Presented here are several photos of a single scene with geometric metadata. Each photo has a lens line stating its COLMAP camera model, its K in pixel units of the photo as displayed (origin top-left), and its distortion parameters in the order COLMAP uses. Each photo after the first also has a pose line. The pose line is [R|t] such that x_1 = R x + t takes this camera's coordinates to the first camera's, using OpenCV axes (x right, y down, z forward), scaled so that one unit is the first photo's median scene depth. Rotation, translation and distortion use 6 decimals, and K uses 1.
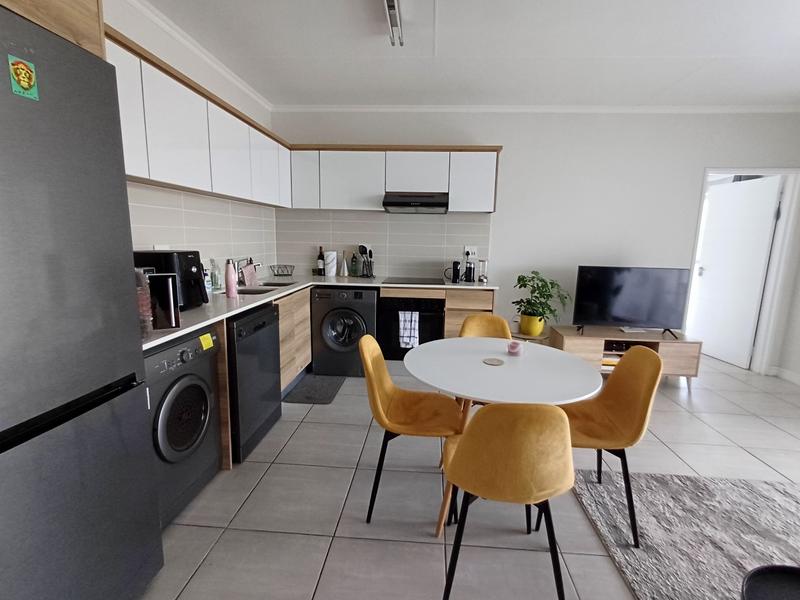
lens RADIAL K [[368.8, 0, 403.7], [0, 368.8, 297.9], [0, 0, 1]] dist [-0.001178, 0.011398]
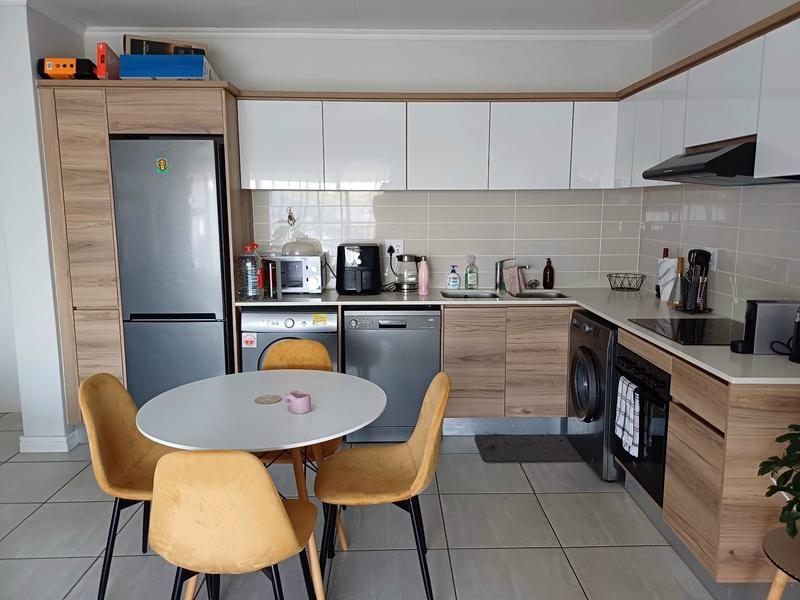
lens RADIAL K [[615.1, 0, 412.7], [0, 615.1, 300.1], [0, 0, 1]] dist [0.075083, -0.074615]
pose [[0.103234, 0.132039, -0.985854, 0.824828], [-0.162865, 0.980017, 0.114203, -0.123956], [0.981233, 0.148771, 0.122675, 0.574904]]
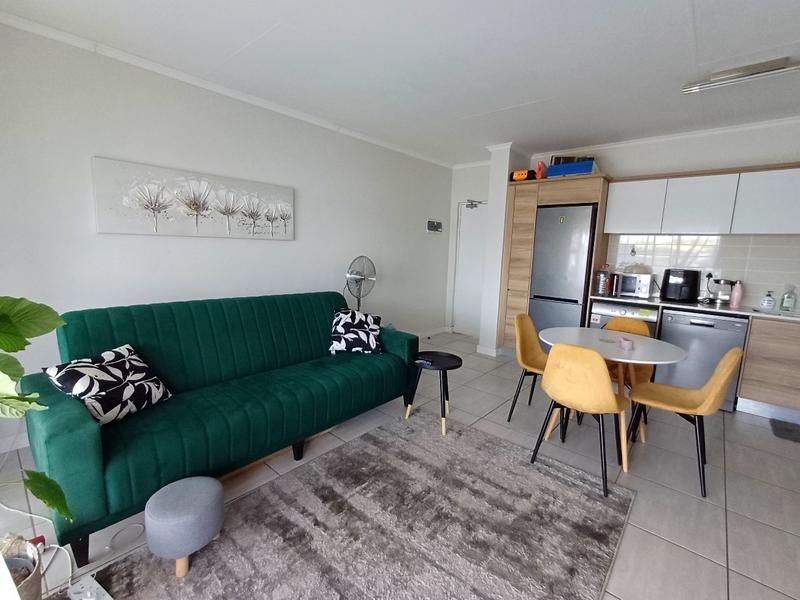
lens RADIAL K [[368.8, 0, 403.7], [0, 368.8, 297.9], [0, 0, 1]] dist [-0.001178, 0.011398]
pose [[-0.593452, 0.073145, -0.801539, 0.989275], [-0.178517, 0.959096, 0.219695, -0.089978], [0.784823, 0.273467, -0.556120, 0.587534]]
